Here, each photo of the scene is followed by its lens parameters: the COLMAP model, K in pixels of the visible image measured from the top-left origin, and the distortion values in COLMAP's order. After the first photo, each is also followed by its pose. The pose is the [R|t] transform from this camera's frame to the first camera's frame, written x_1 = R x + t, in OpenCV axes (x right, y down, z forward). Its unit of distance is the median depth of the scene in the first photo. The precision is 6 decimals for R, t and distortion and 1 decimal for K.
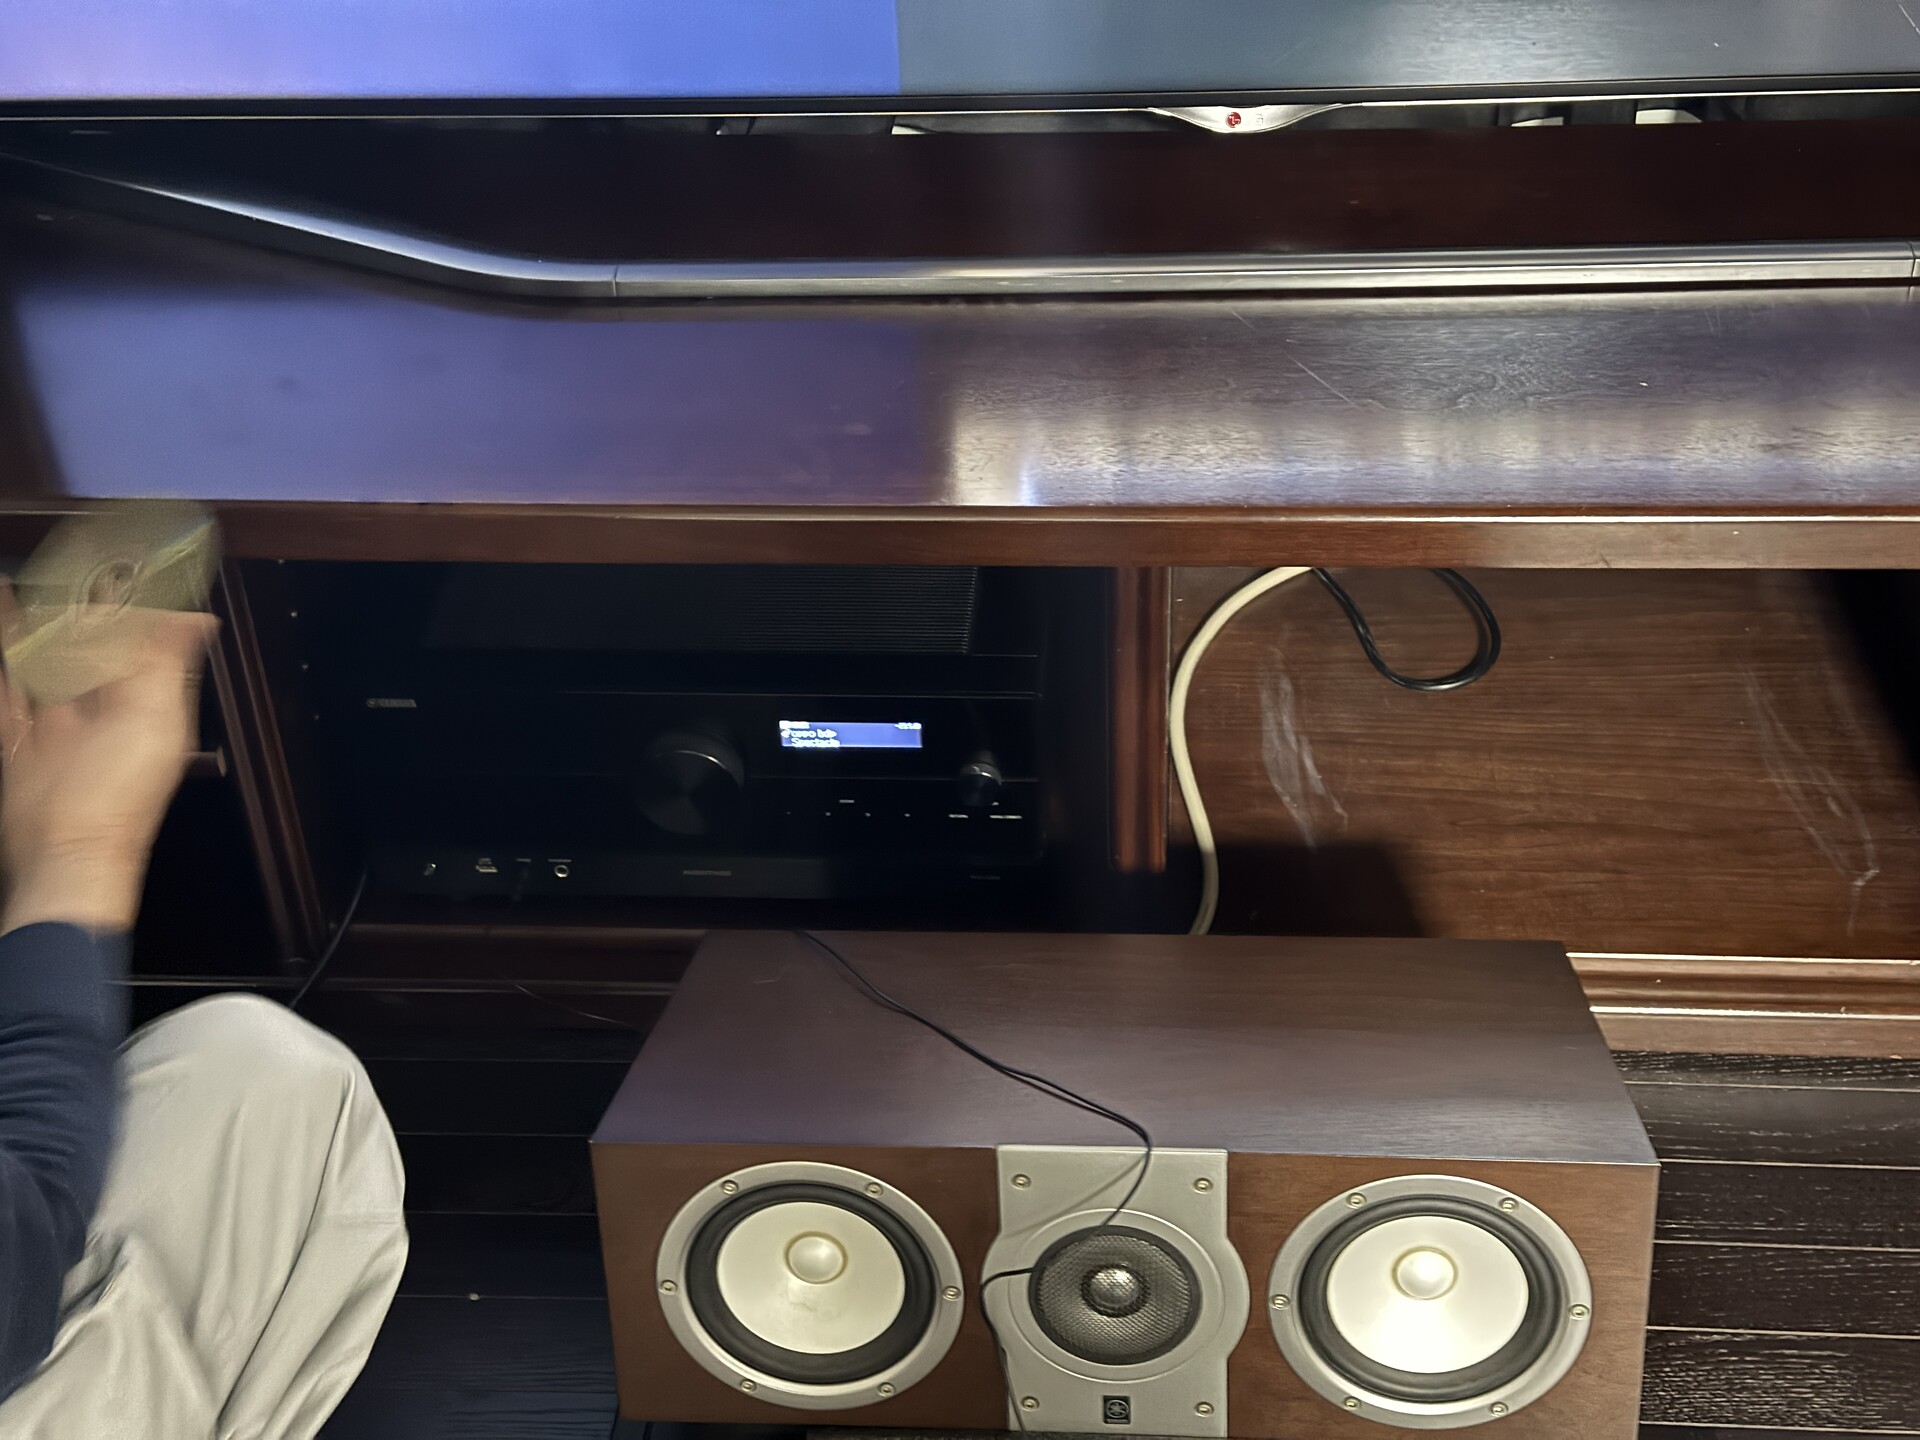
lens RADIAL K [[2678.1, 0, 970.9], [0, 2678.1, 719.3], [0, 0, 1]] dist [0.163424, 0.000000]
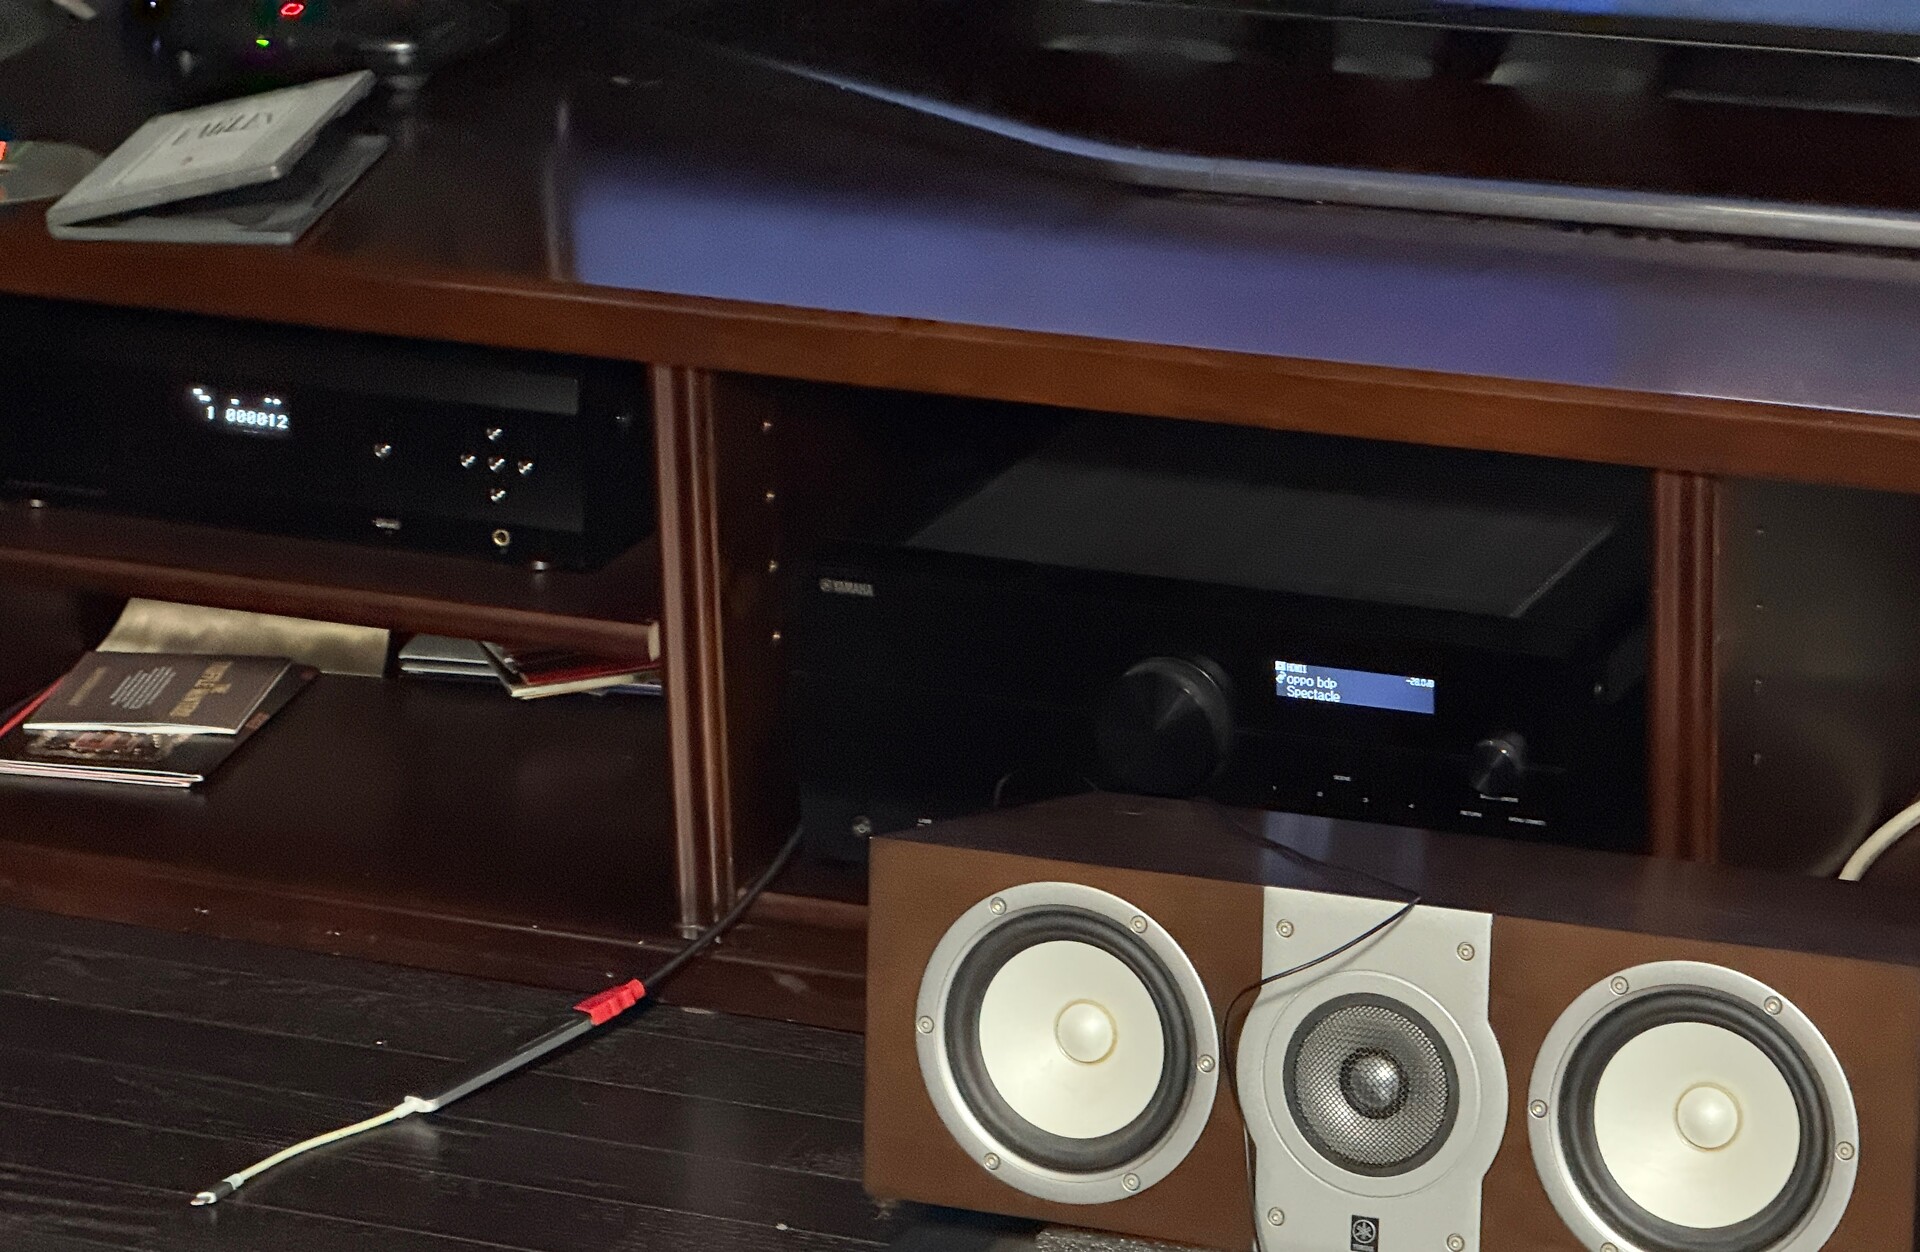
lens RADIAL K [[6528.4, 0, 957.8], [0, 6528.4, 627.5], [0, 0, 1]] dist [0.172113, 0.000000]
pose [[0.940761, 0.128337, -0.313843, 0.586876], [-0.204235, 0.953331, -0.222369, 0.575976], [0.270658, 0.273294, 0.923068, -1.115358]]
